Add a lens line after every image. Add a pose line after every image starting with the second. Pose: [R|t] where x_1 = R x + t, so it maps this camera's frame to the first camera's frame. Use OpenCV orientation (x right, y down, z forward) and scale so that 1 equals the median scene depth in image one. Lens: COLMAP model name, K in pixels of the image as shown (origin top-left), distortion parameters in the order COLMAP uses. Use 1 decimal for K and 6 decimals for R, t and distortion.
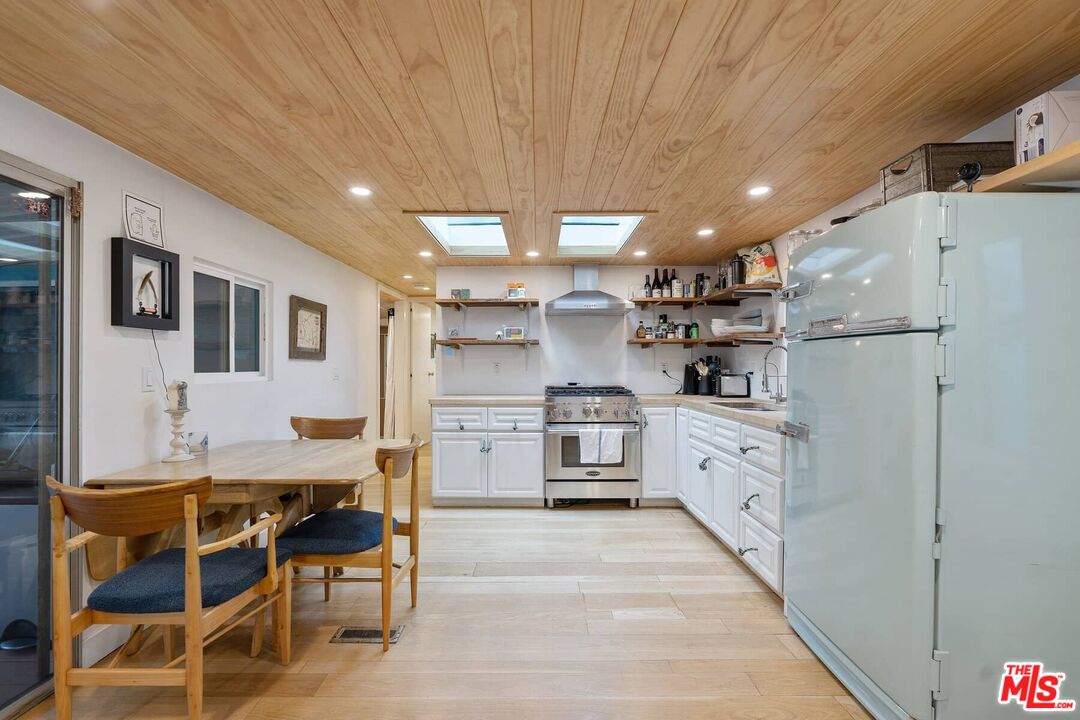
lens RADIAL K [[483.1, 0, 532.6], [0, 483.1, 362.8], [0, 0, 1]] dist [-0.013455, 0.004736]
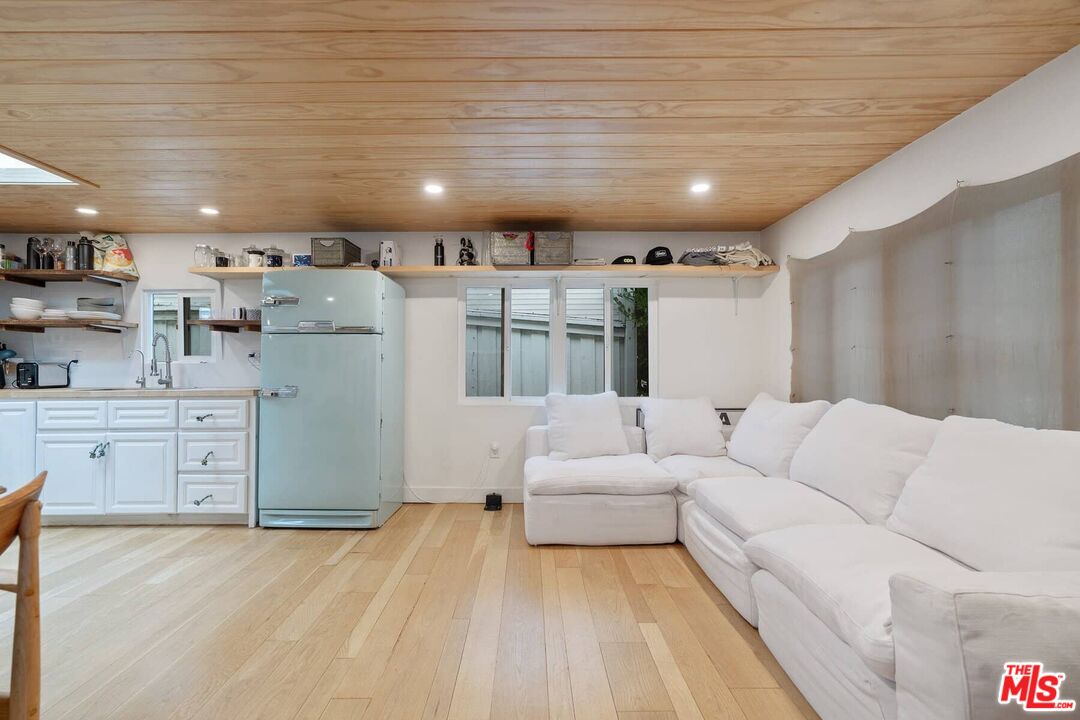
lens RADIAL K [[483.1, 0, 536.3], [0, 483.1, 361.8], [0, 0, 1]] dist [-0.013455, 0.004736]
pose [[-0.014641, 0.011026, 0.999832, -0.507516], [-0.002043, 0.999937, -0.011058, 0.031005], [-0.999891, -0.002205, -0.014618, 0.105529]]
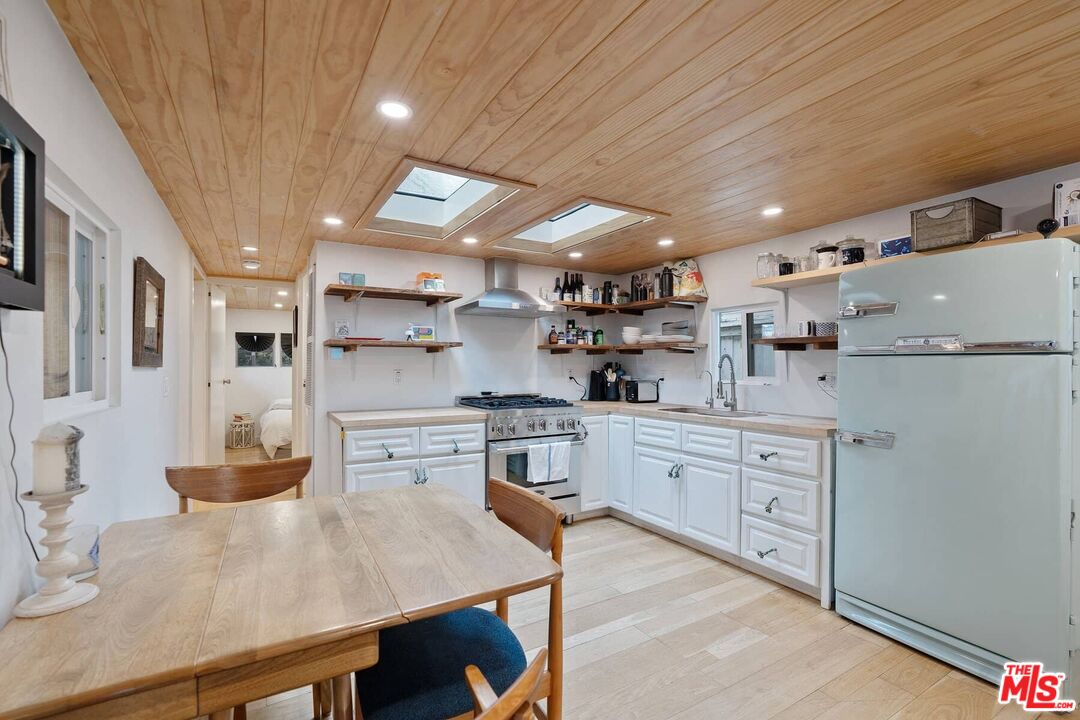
lens RADIAL K [[483.1, 0, 534.5], [0, 483.1, 362.1], [0, 0, 1]] dist [-0.013455, 0.004736]
pose [[0.861773, 0.005924, 0.507259, -0.332582], [-0.004728, 0.999982, -0.003645, -0.011625], [-0.507272, 0.000742, 0.861786, 0.225271]]
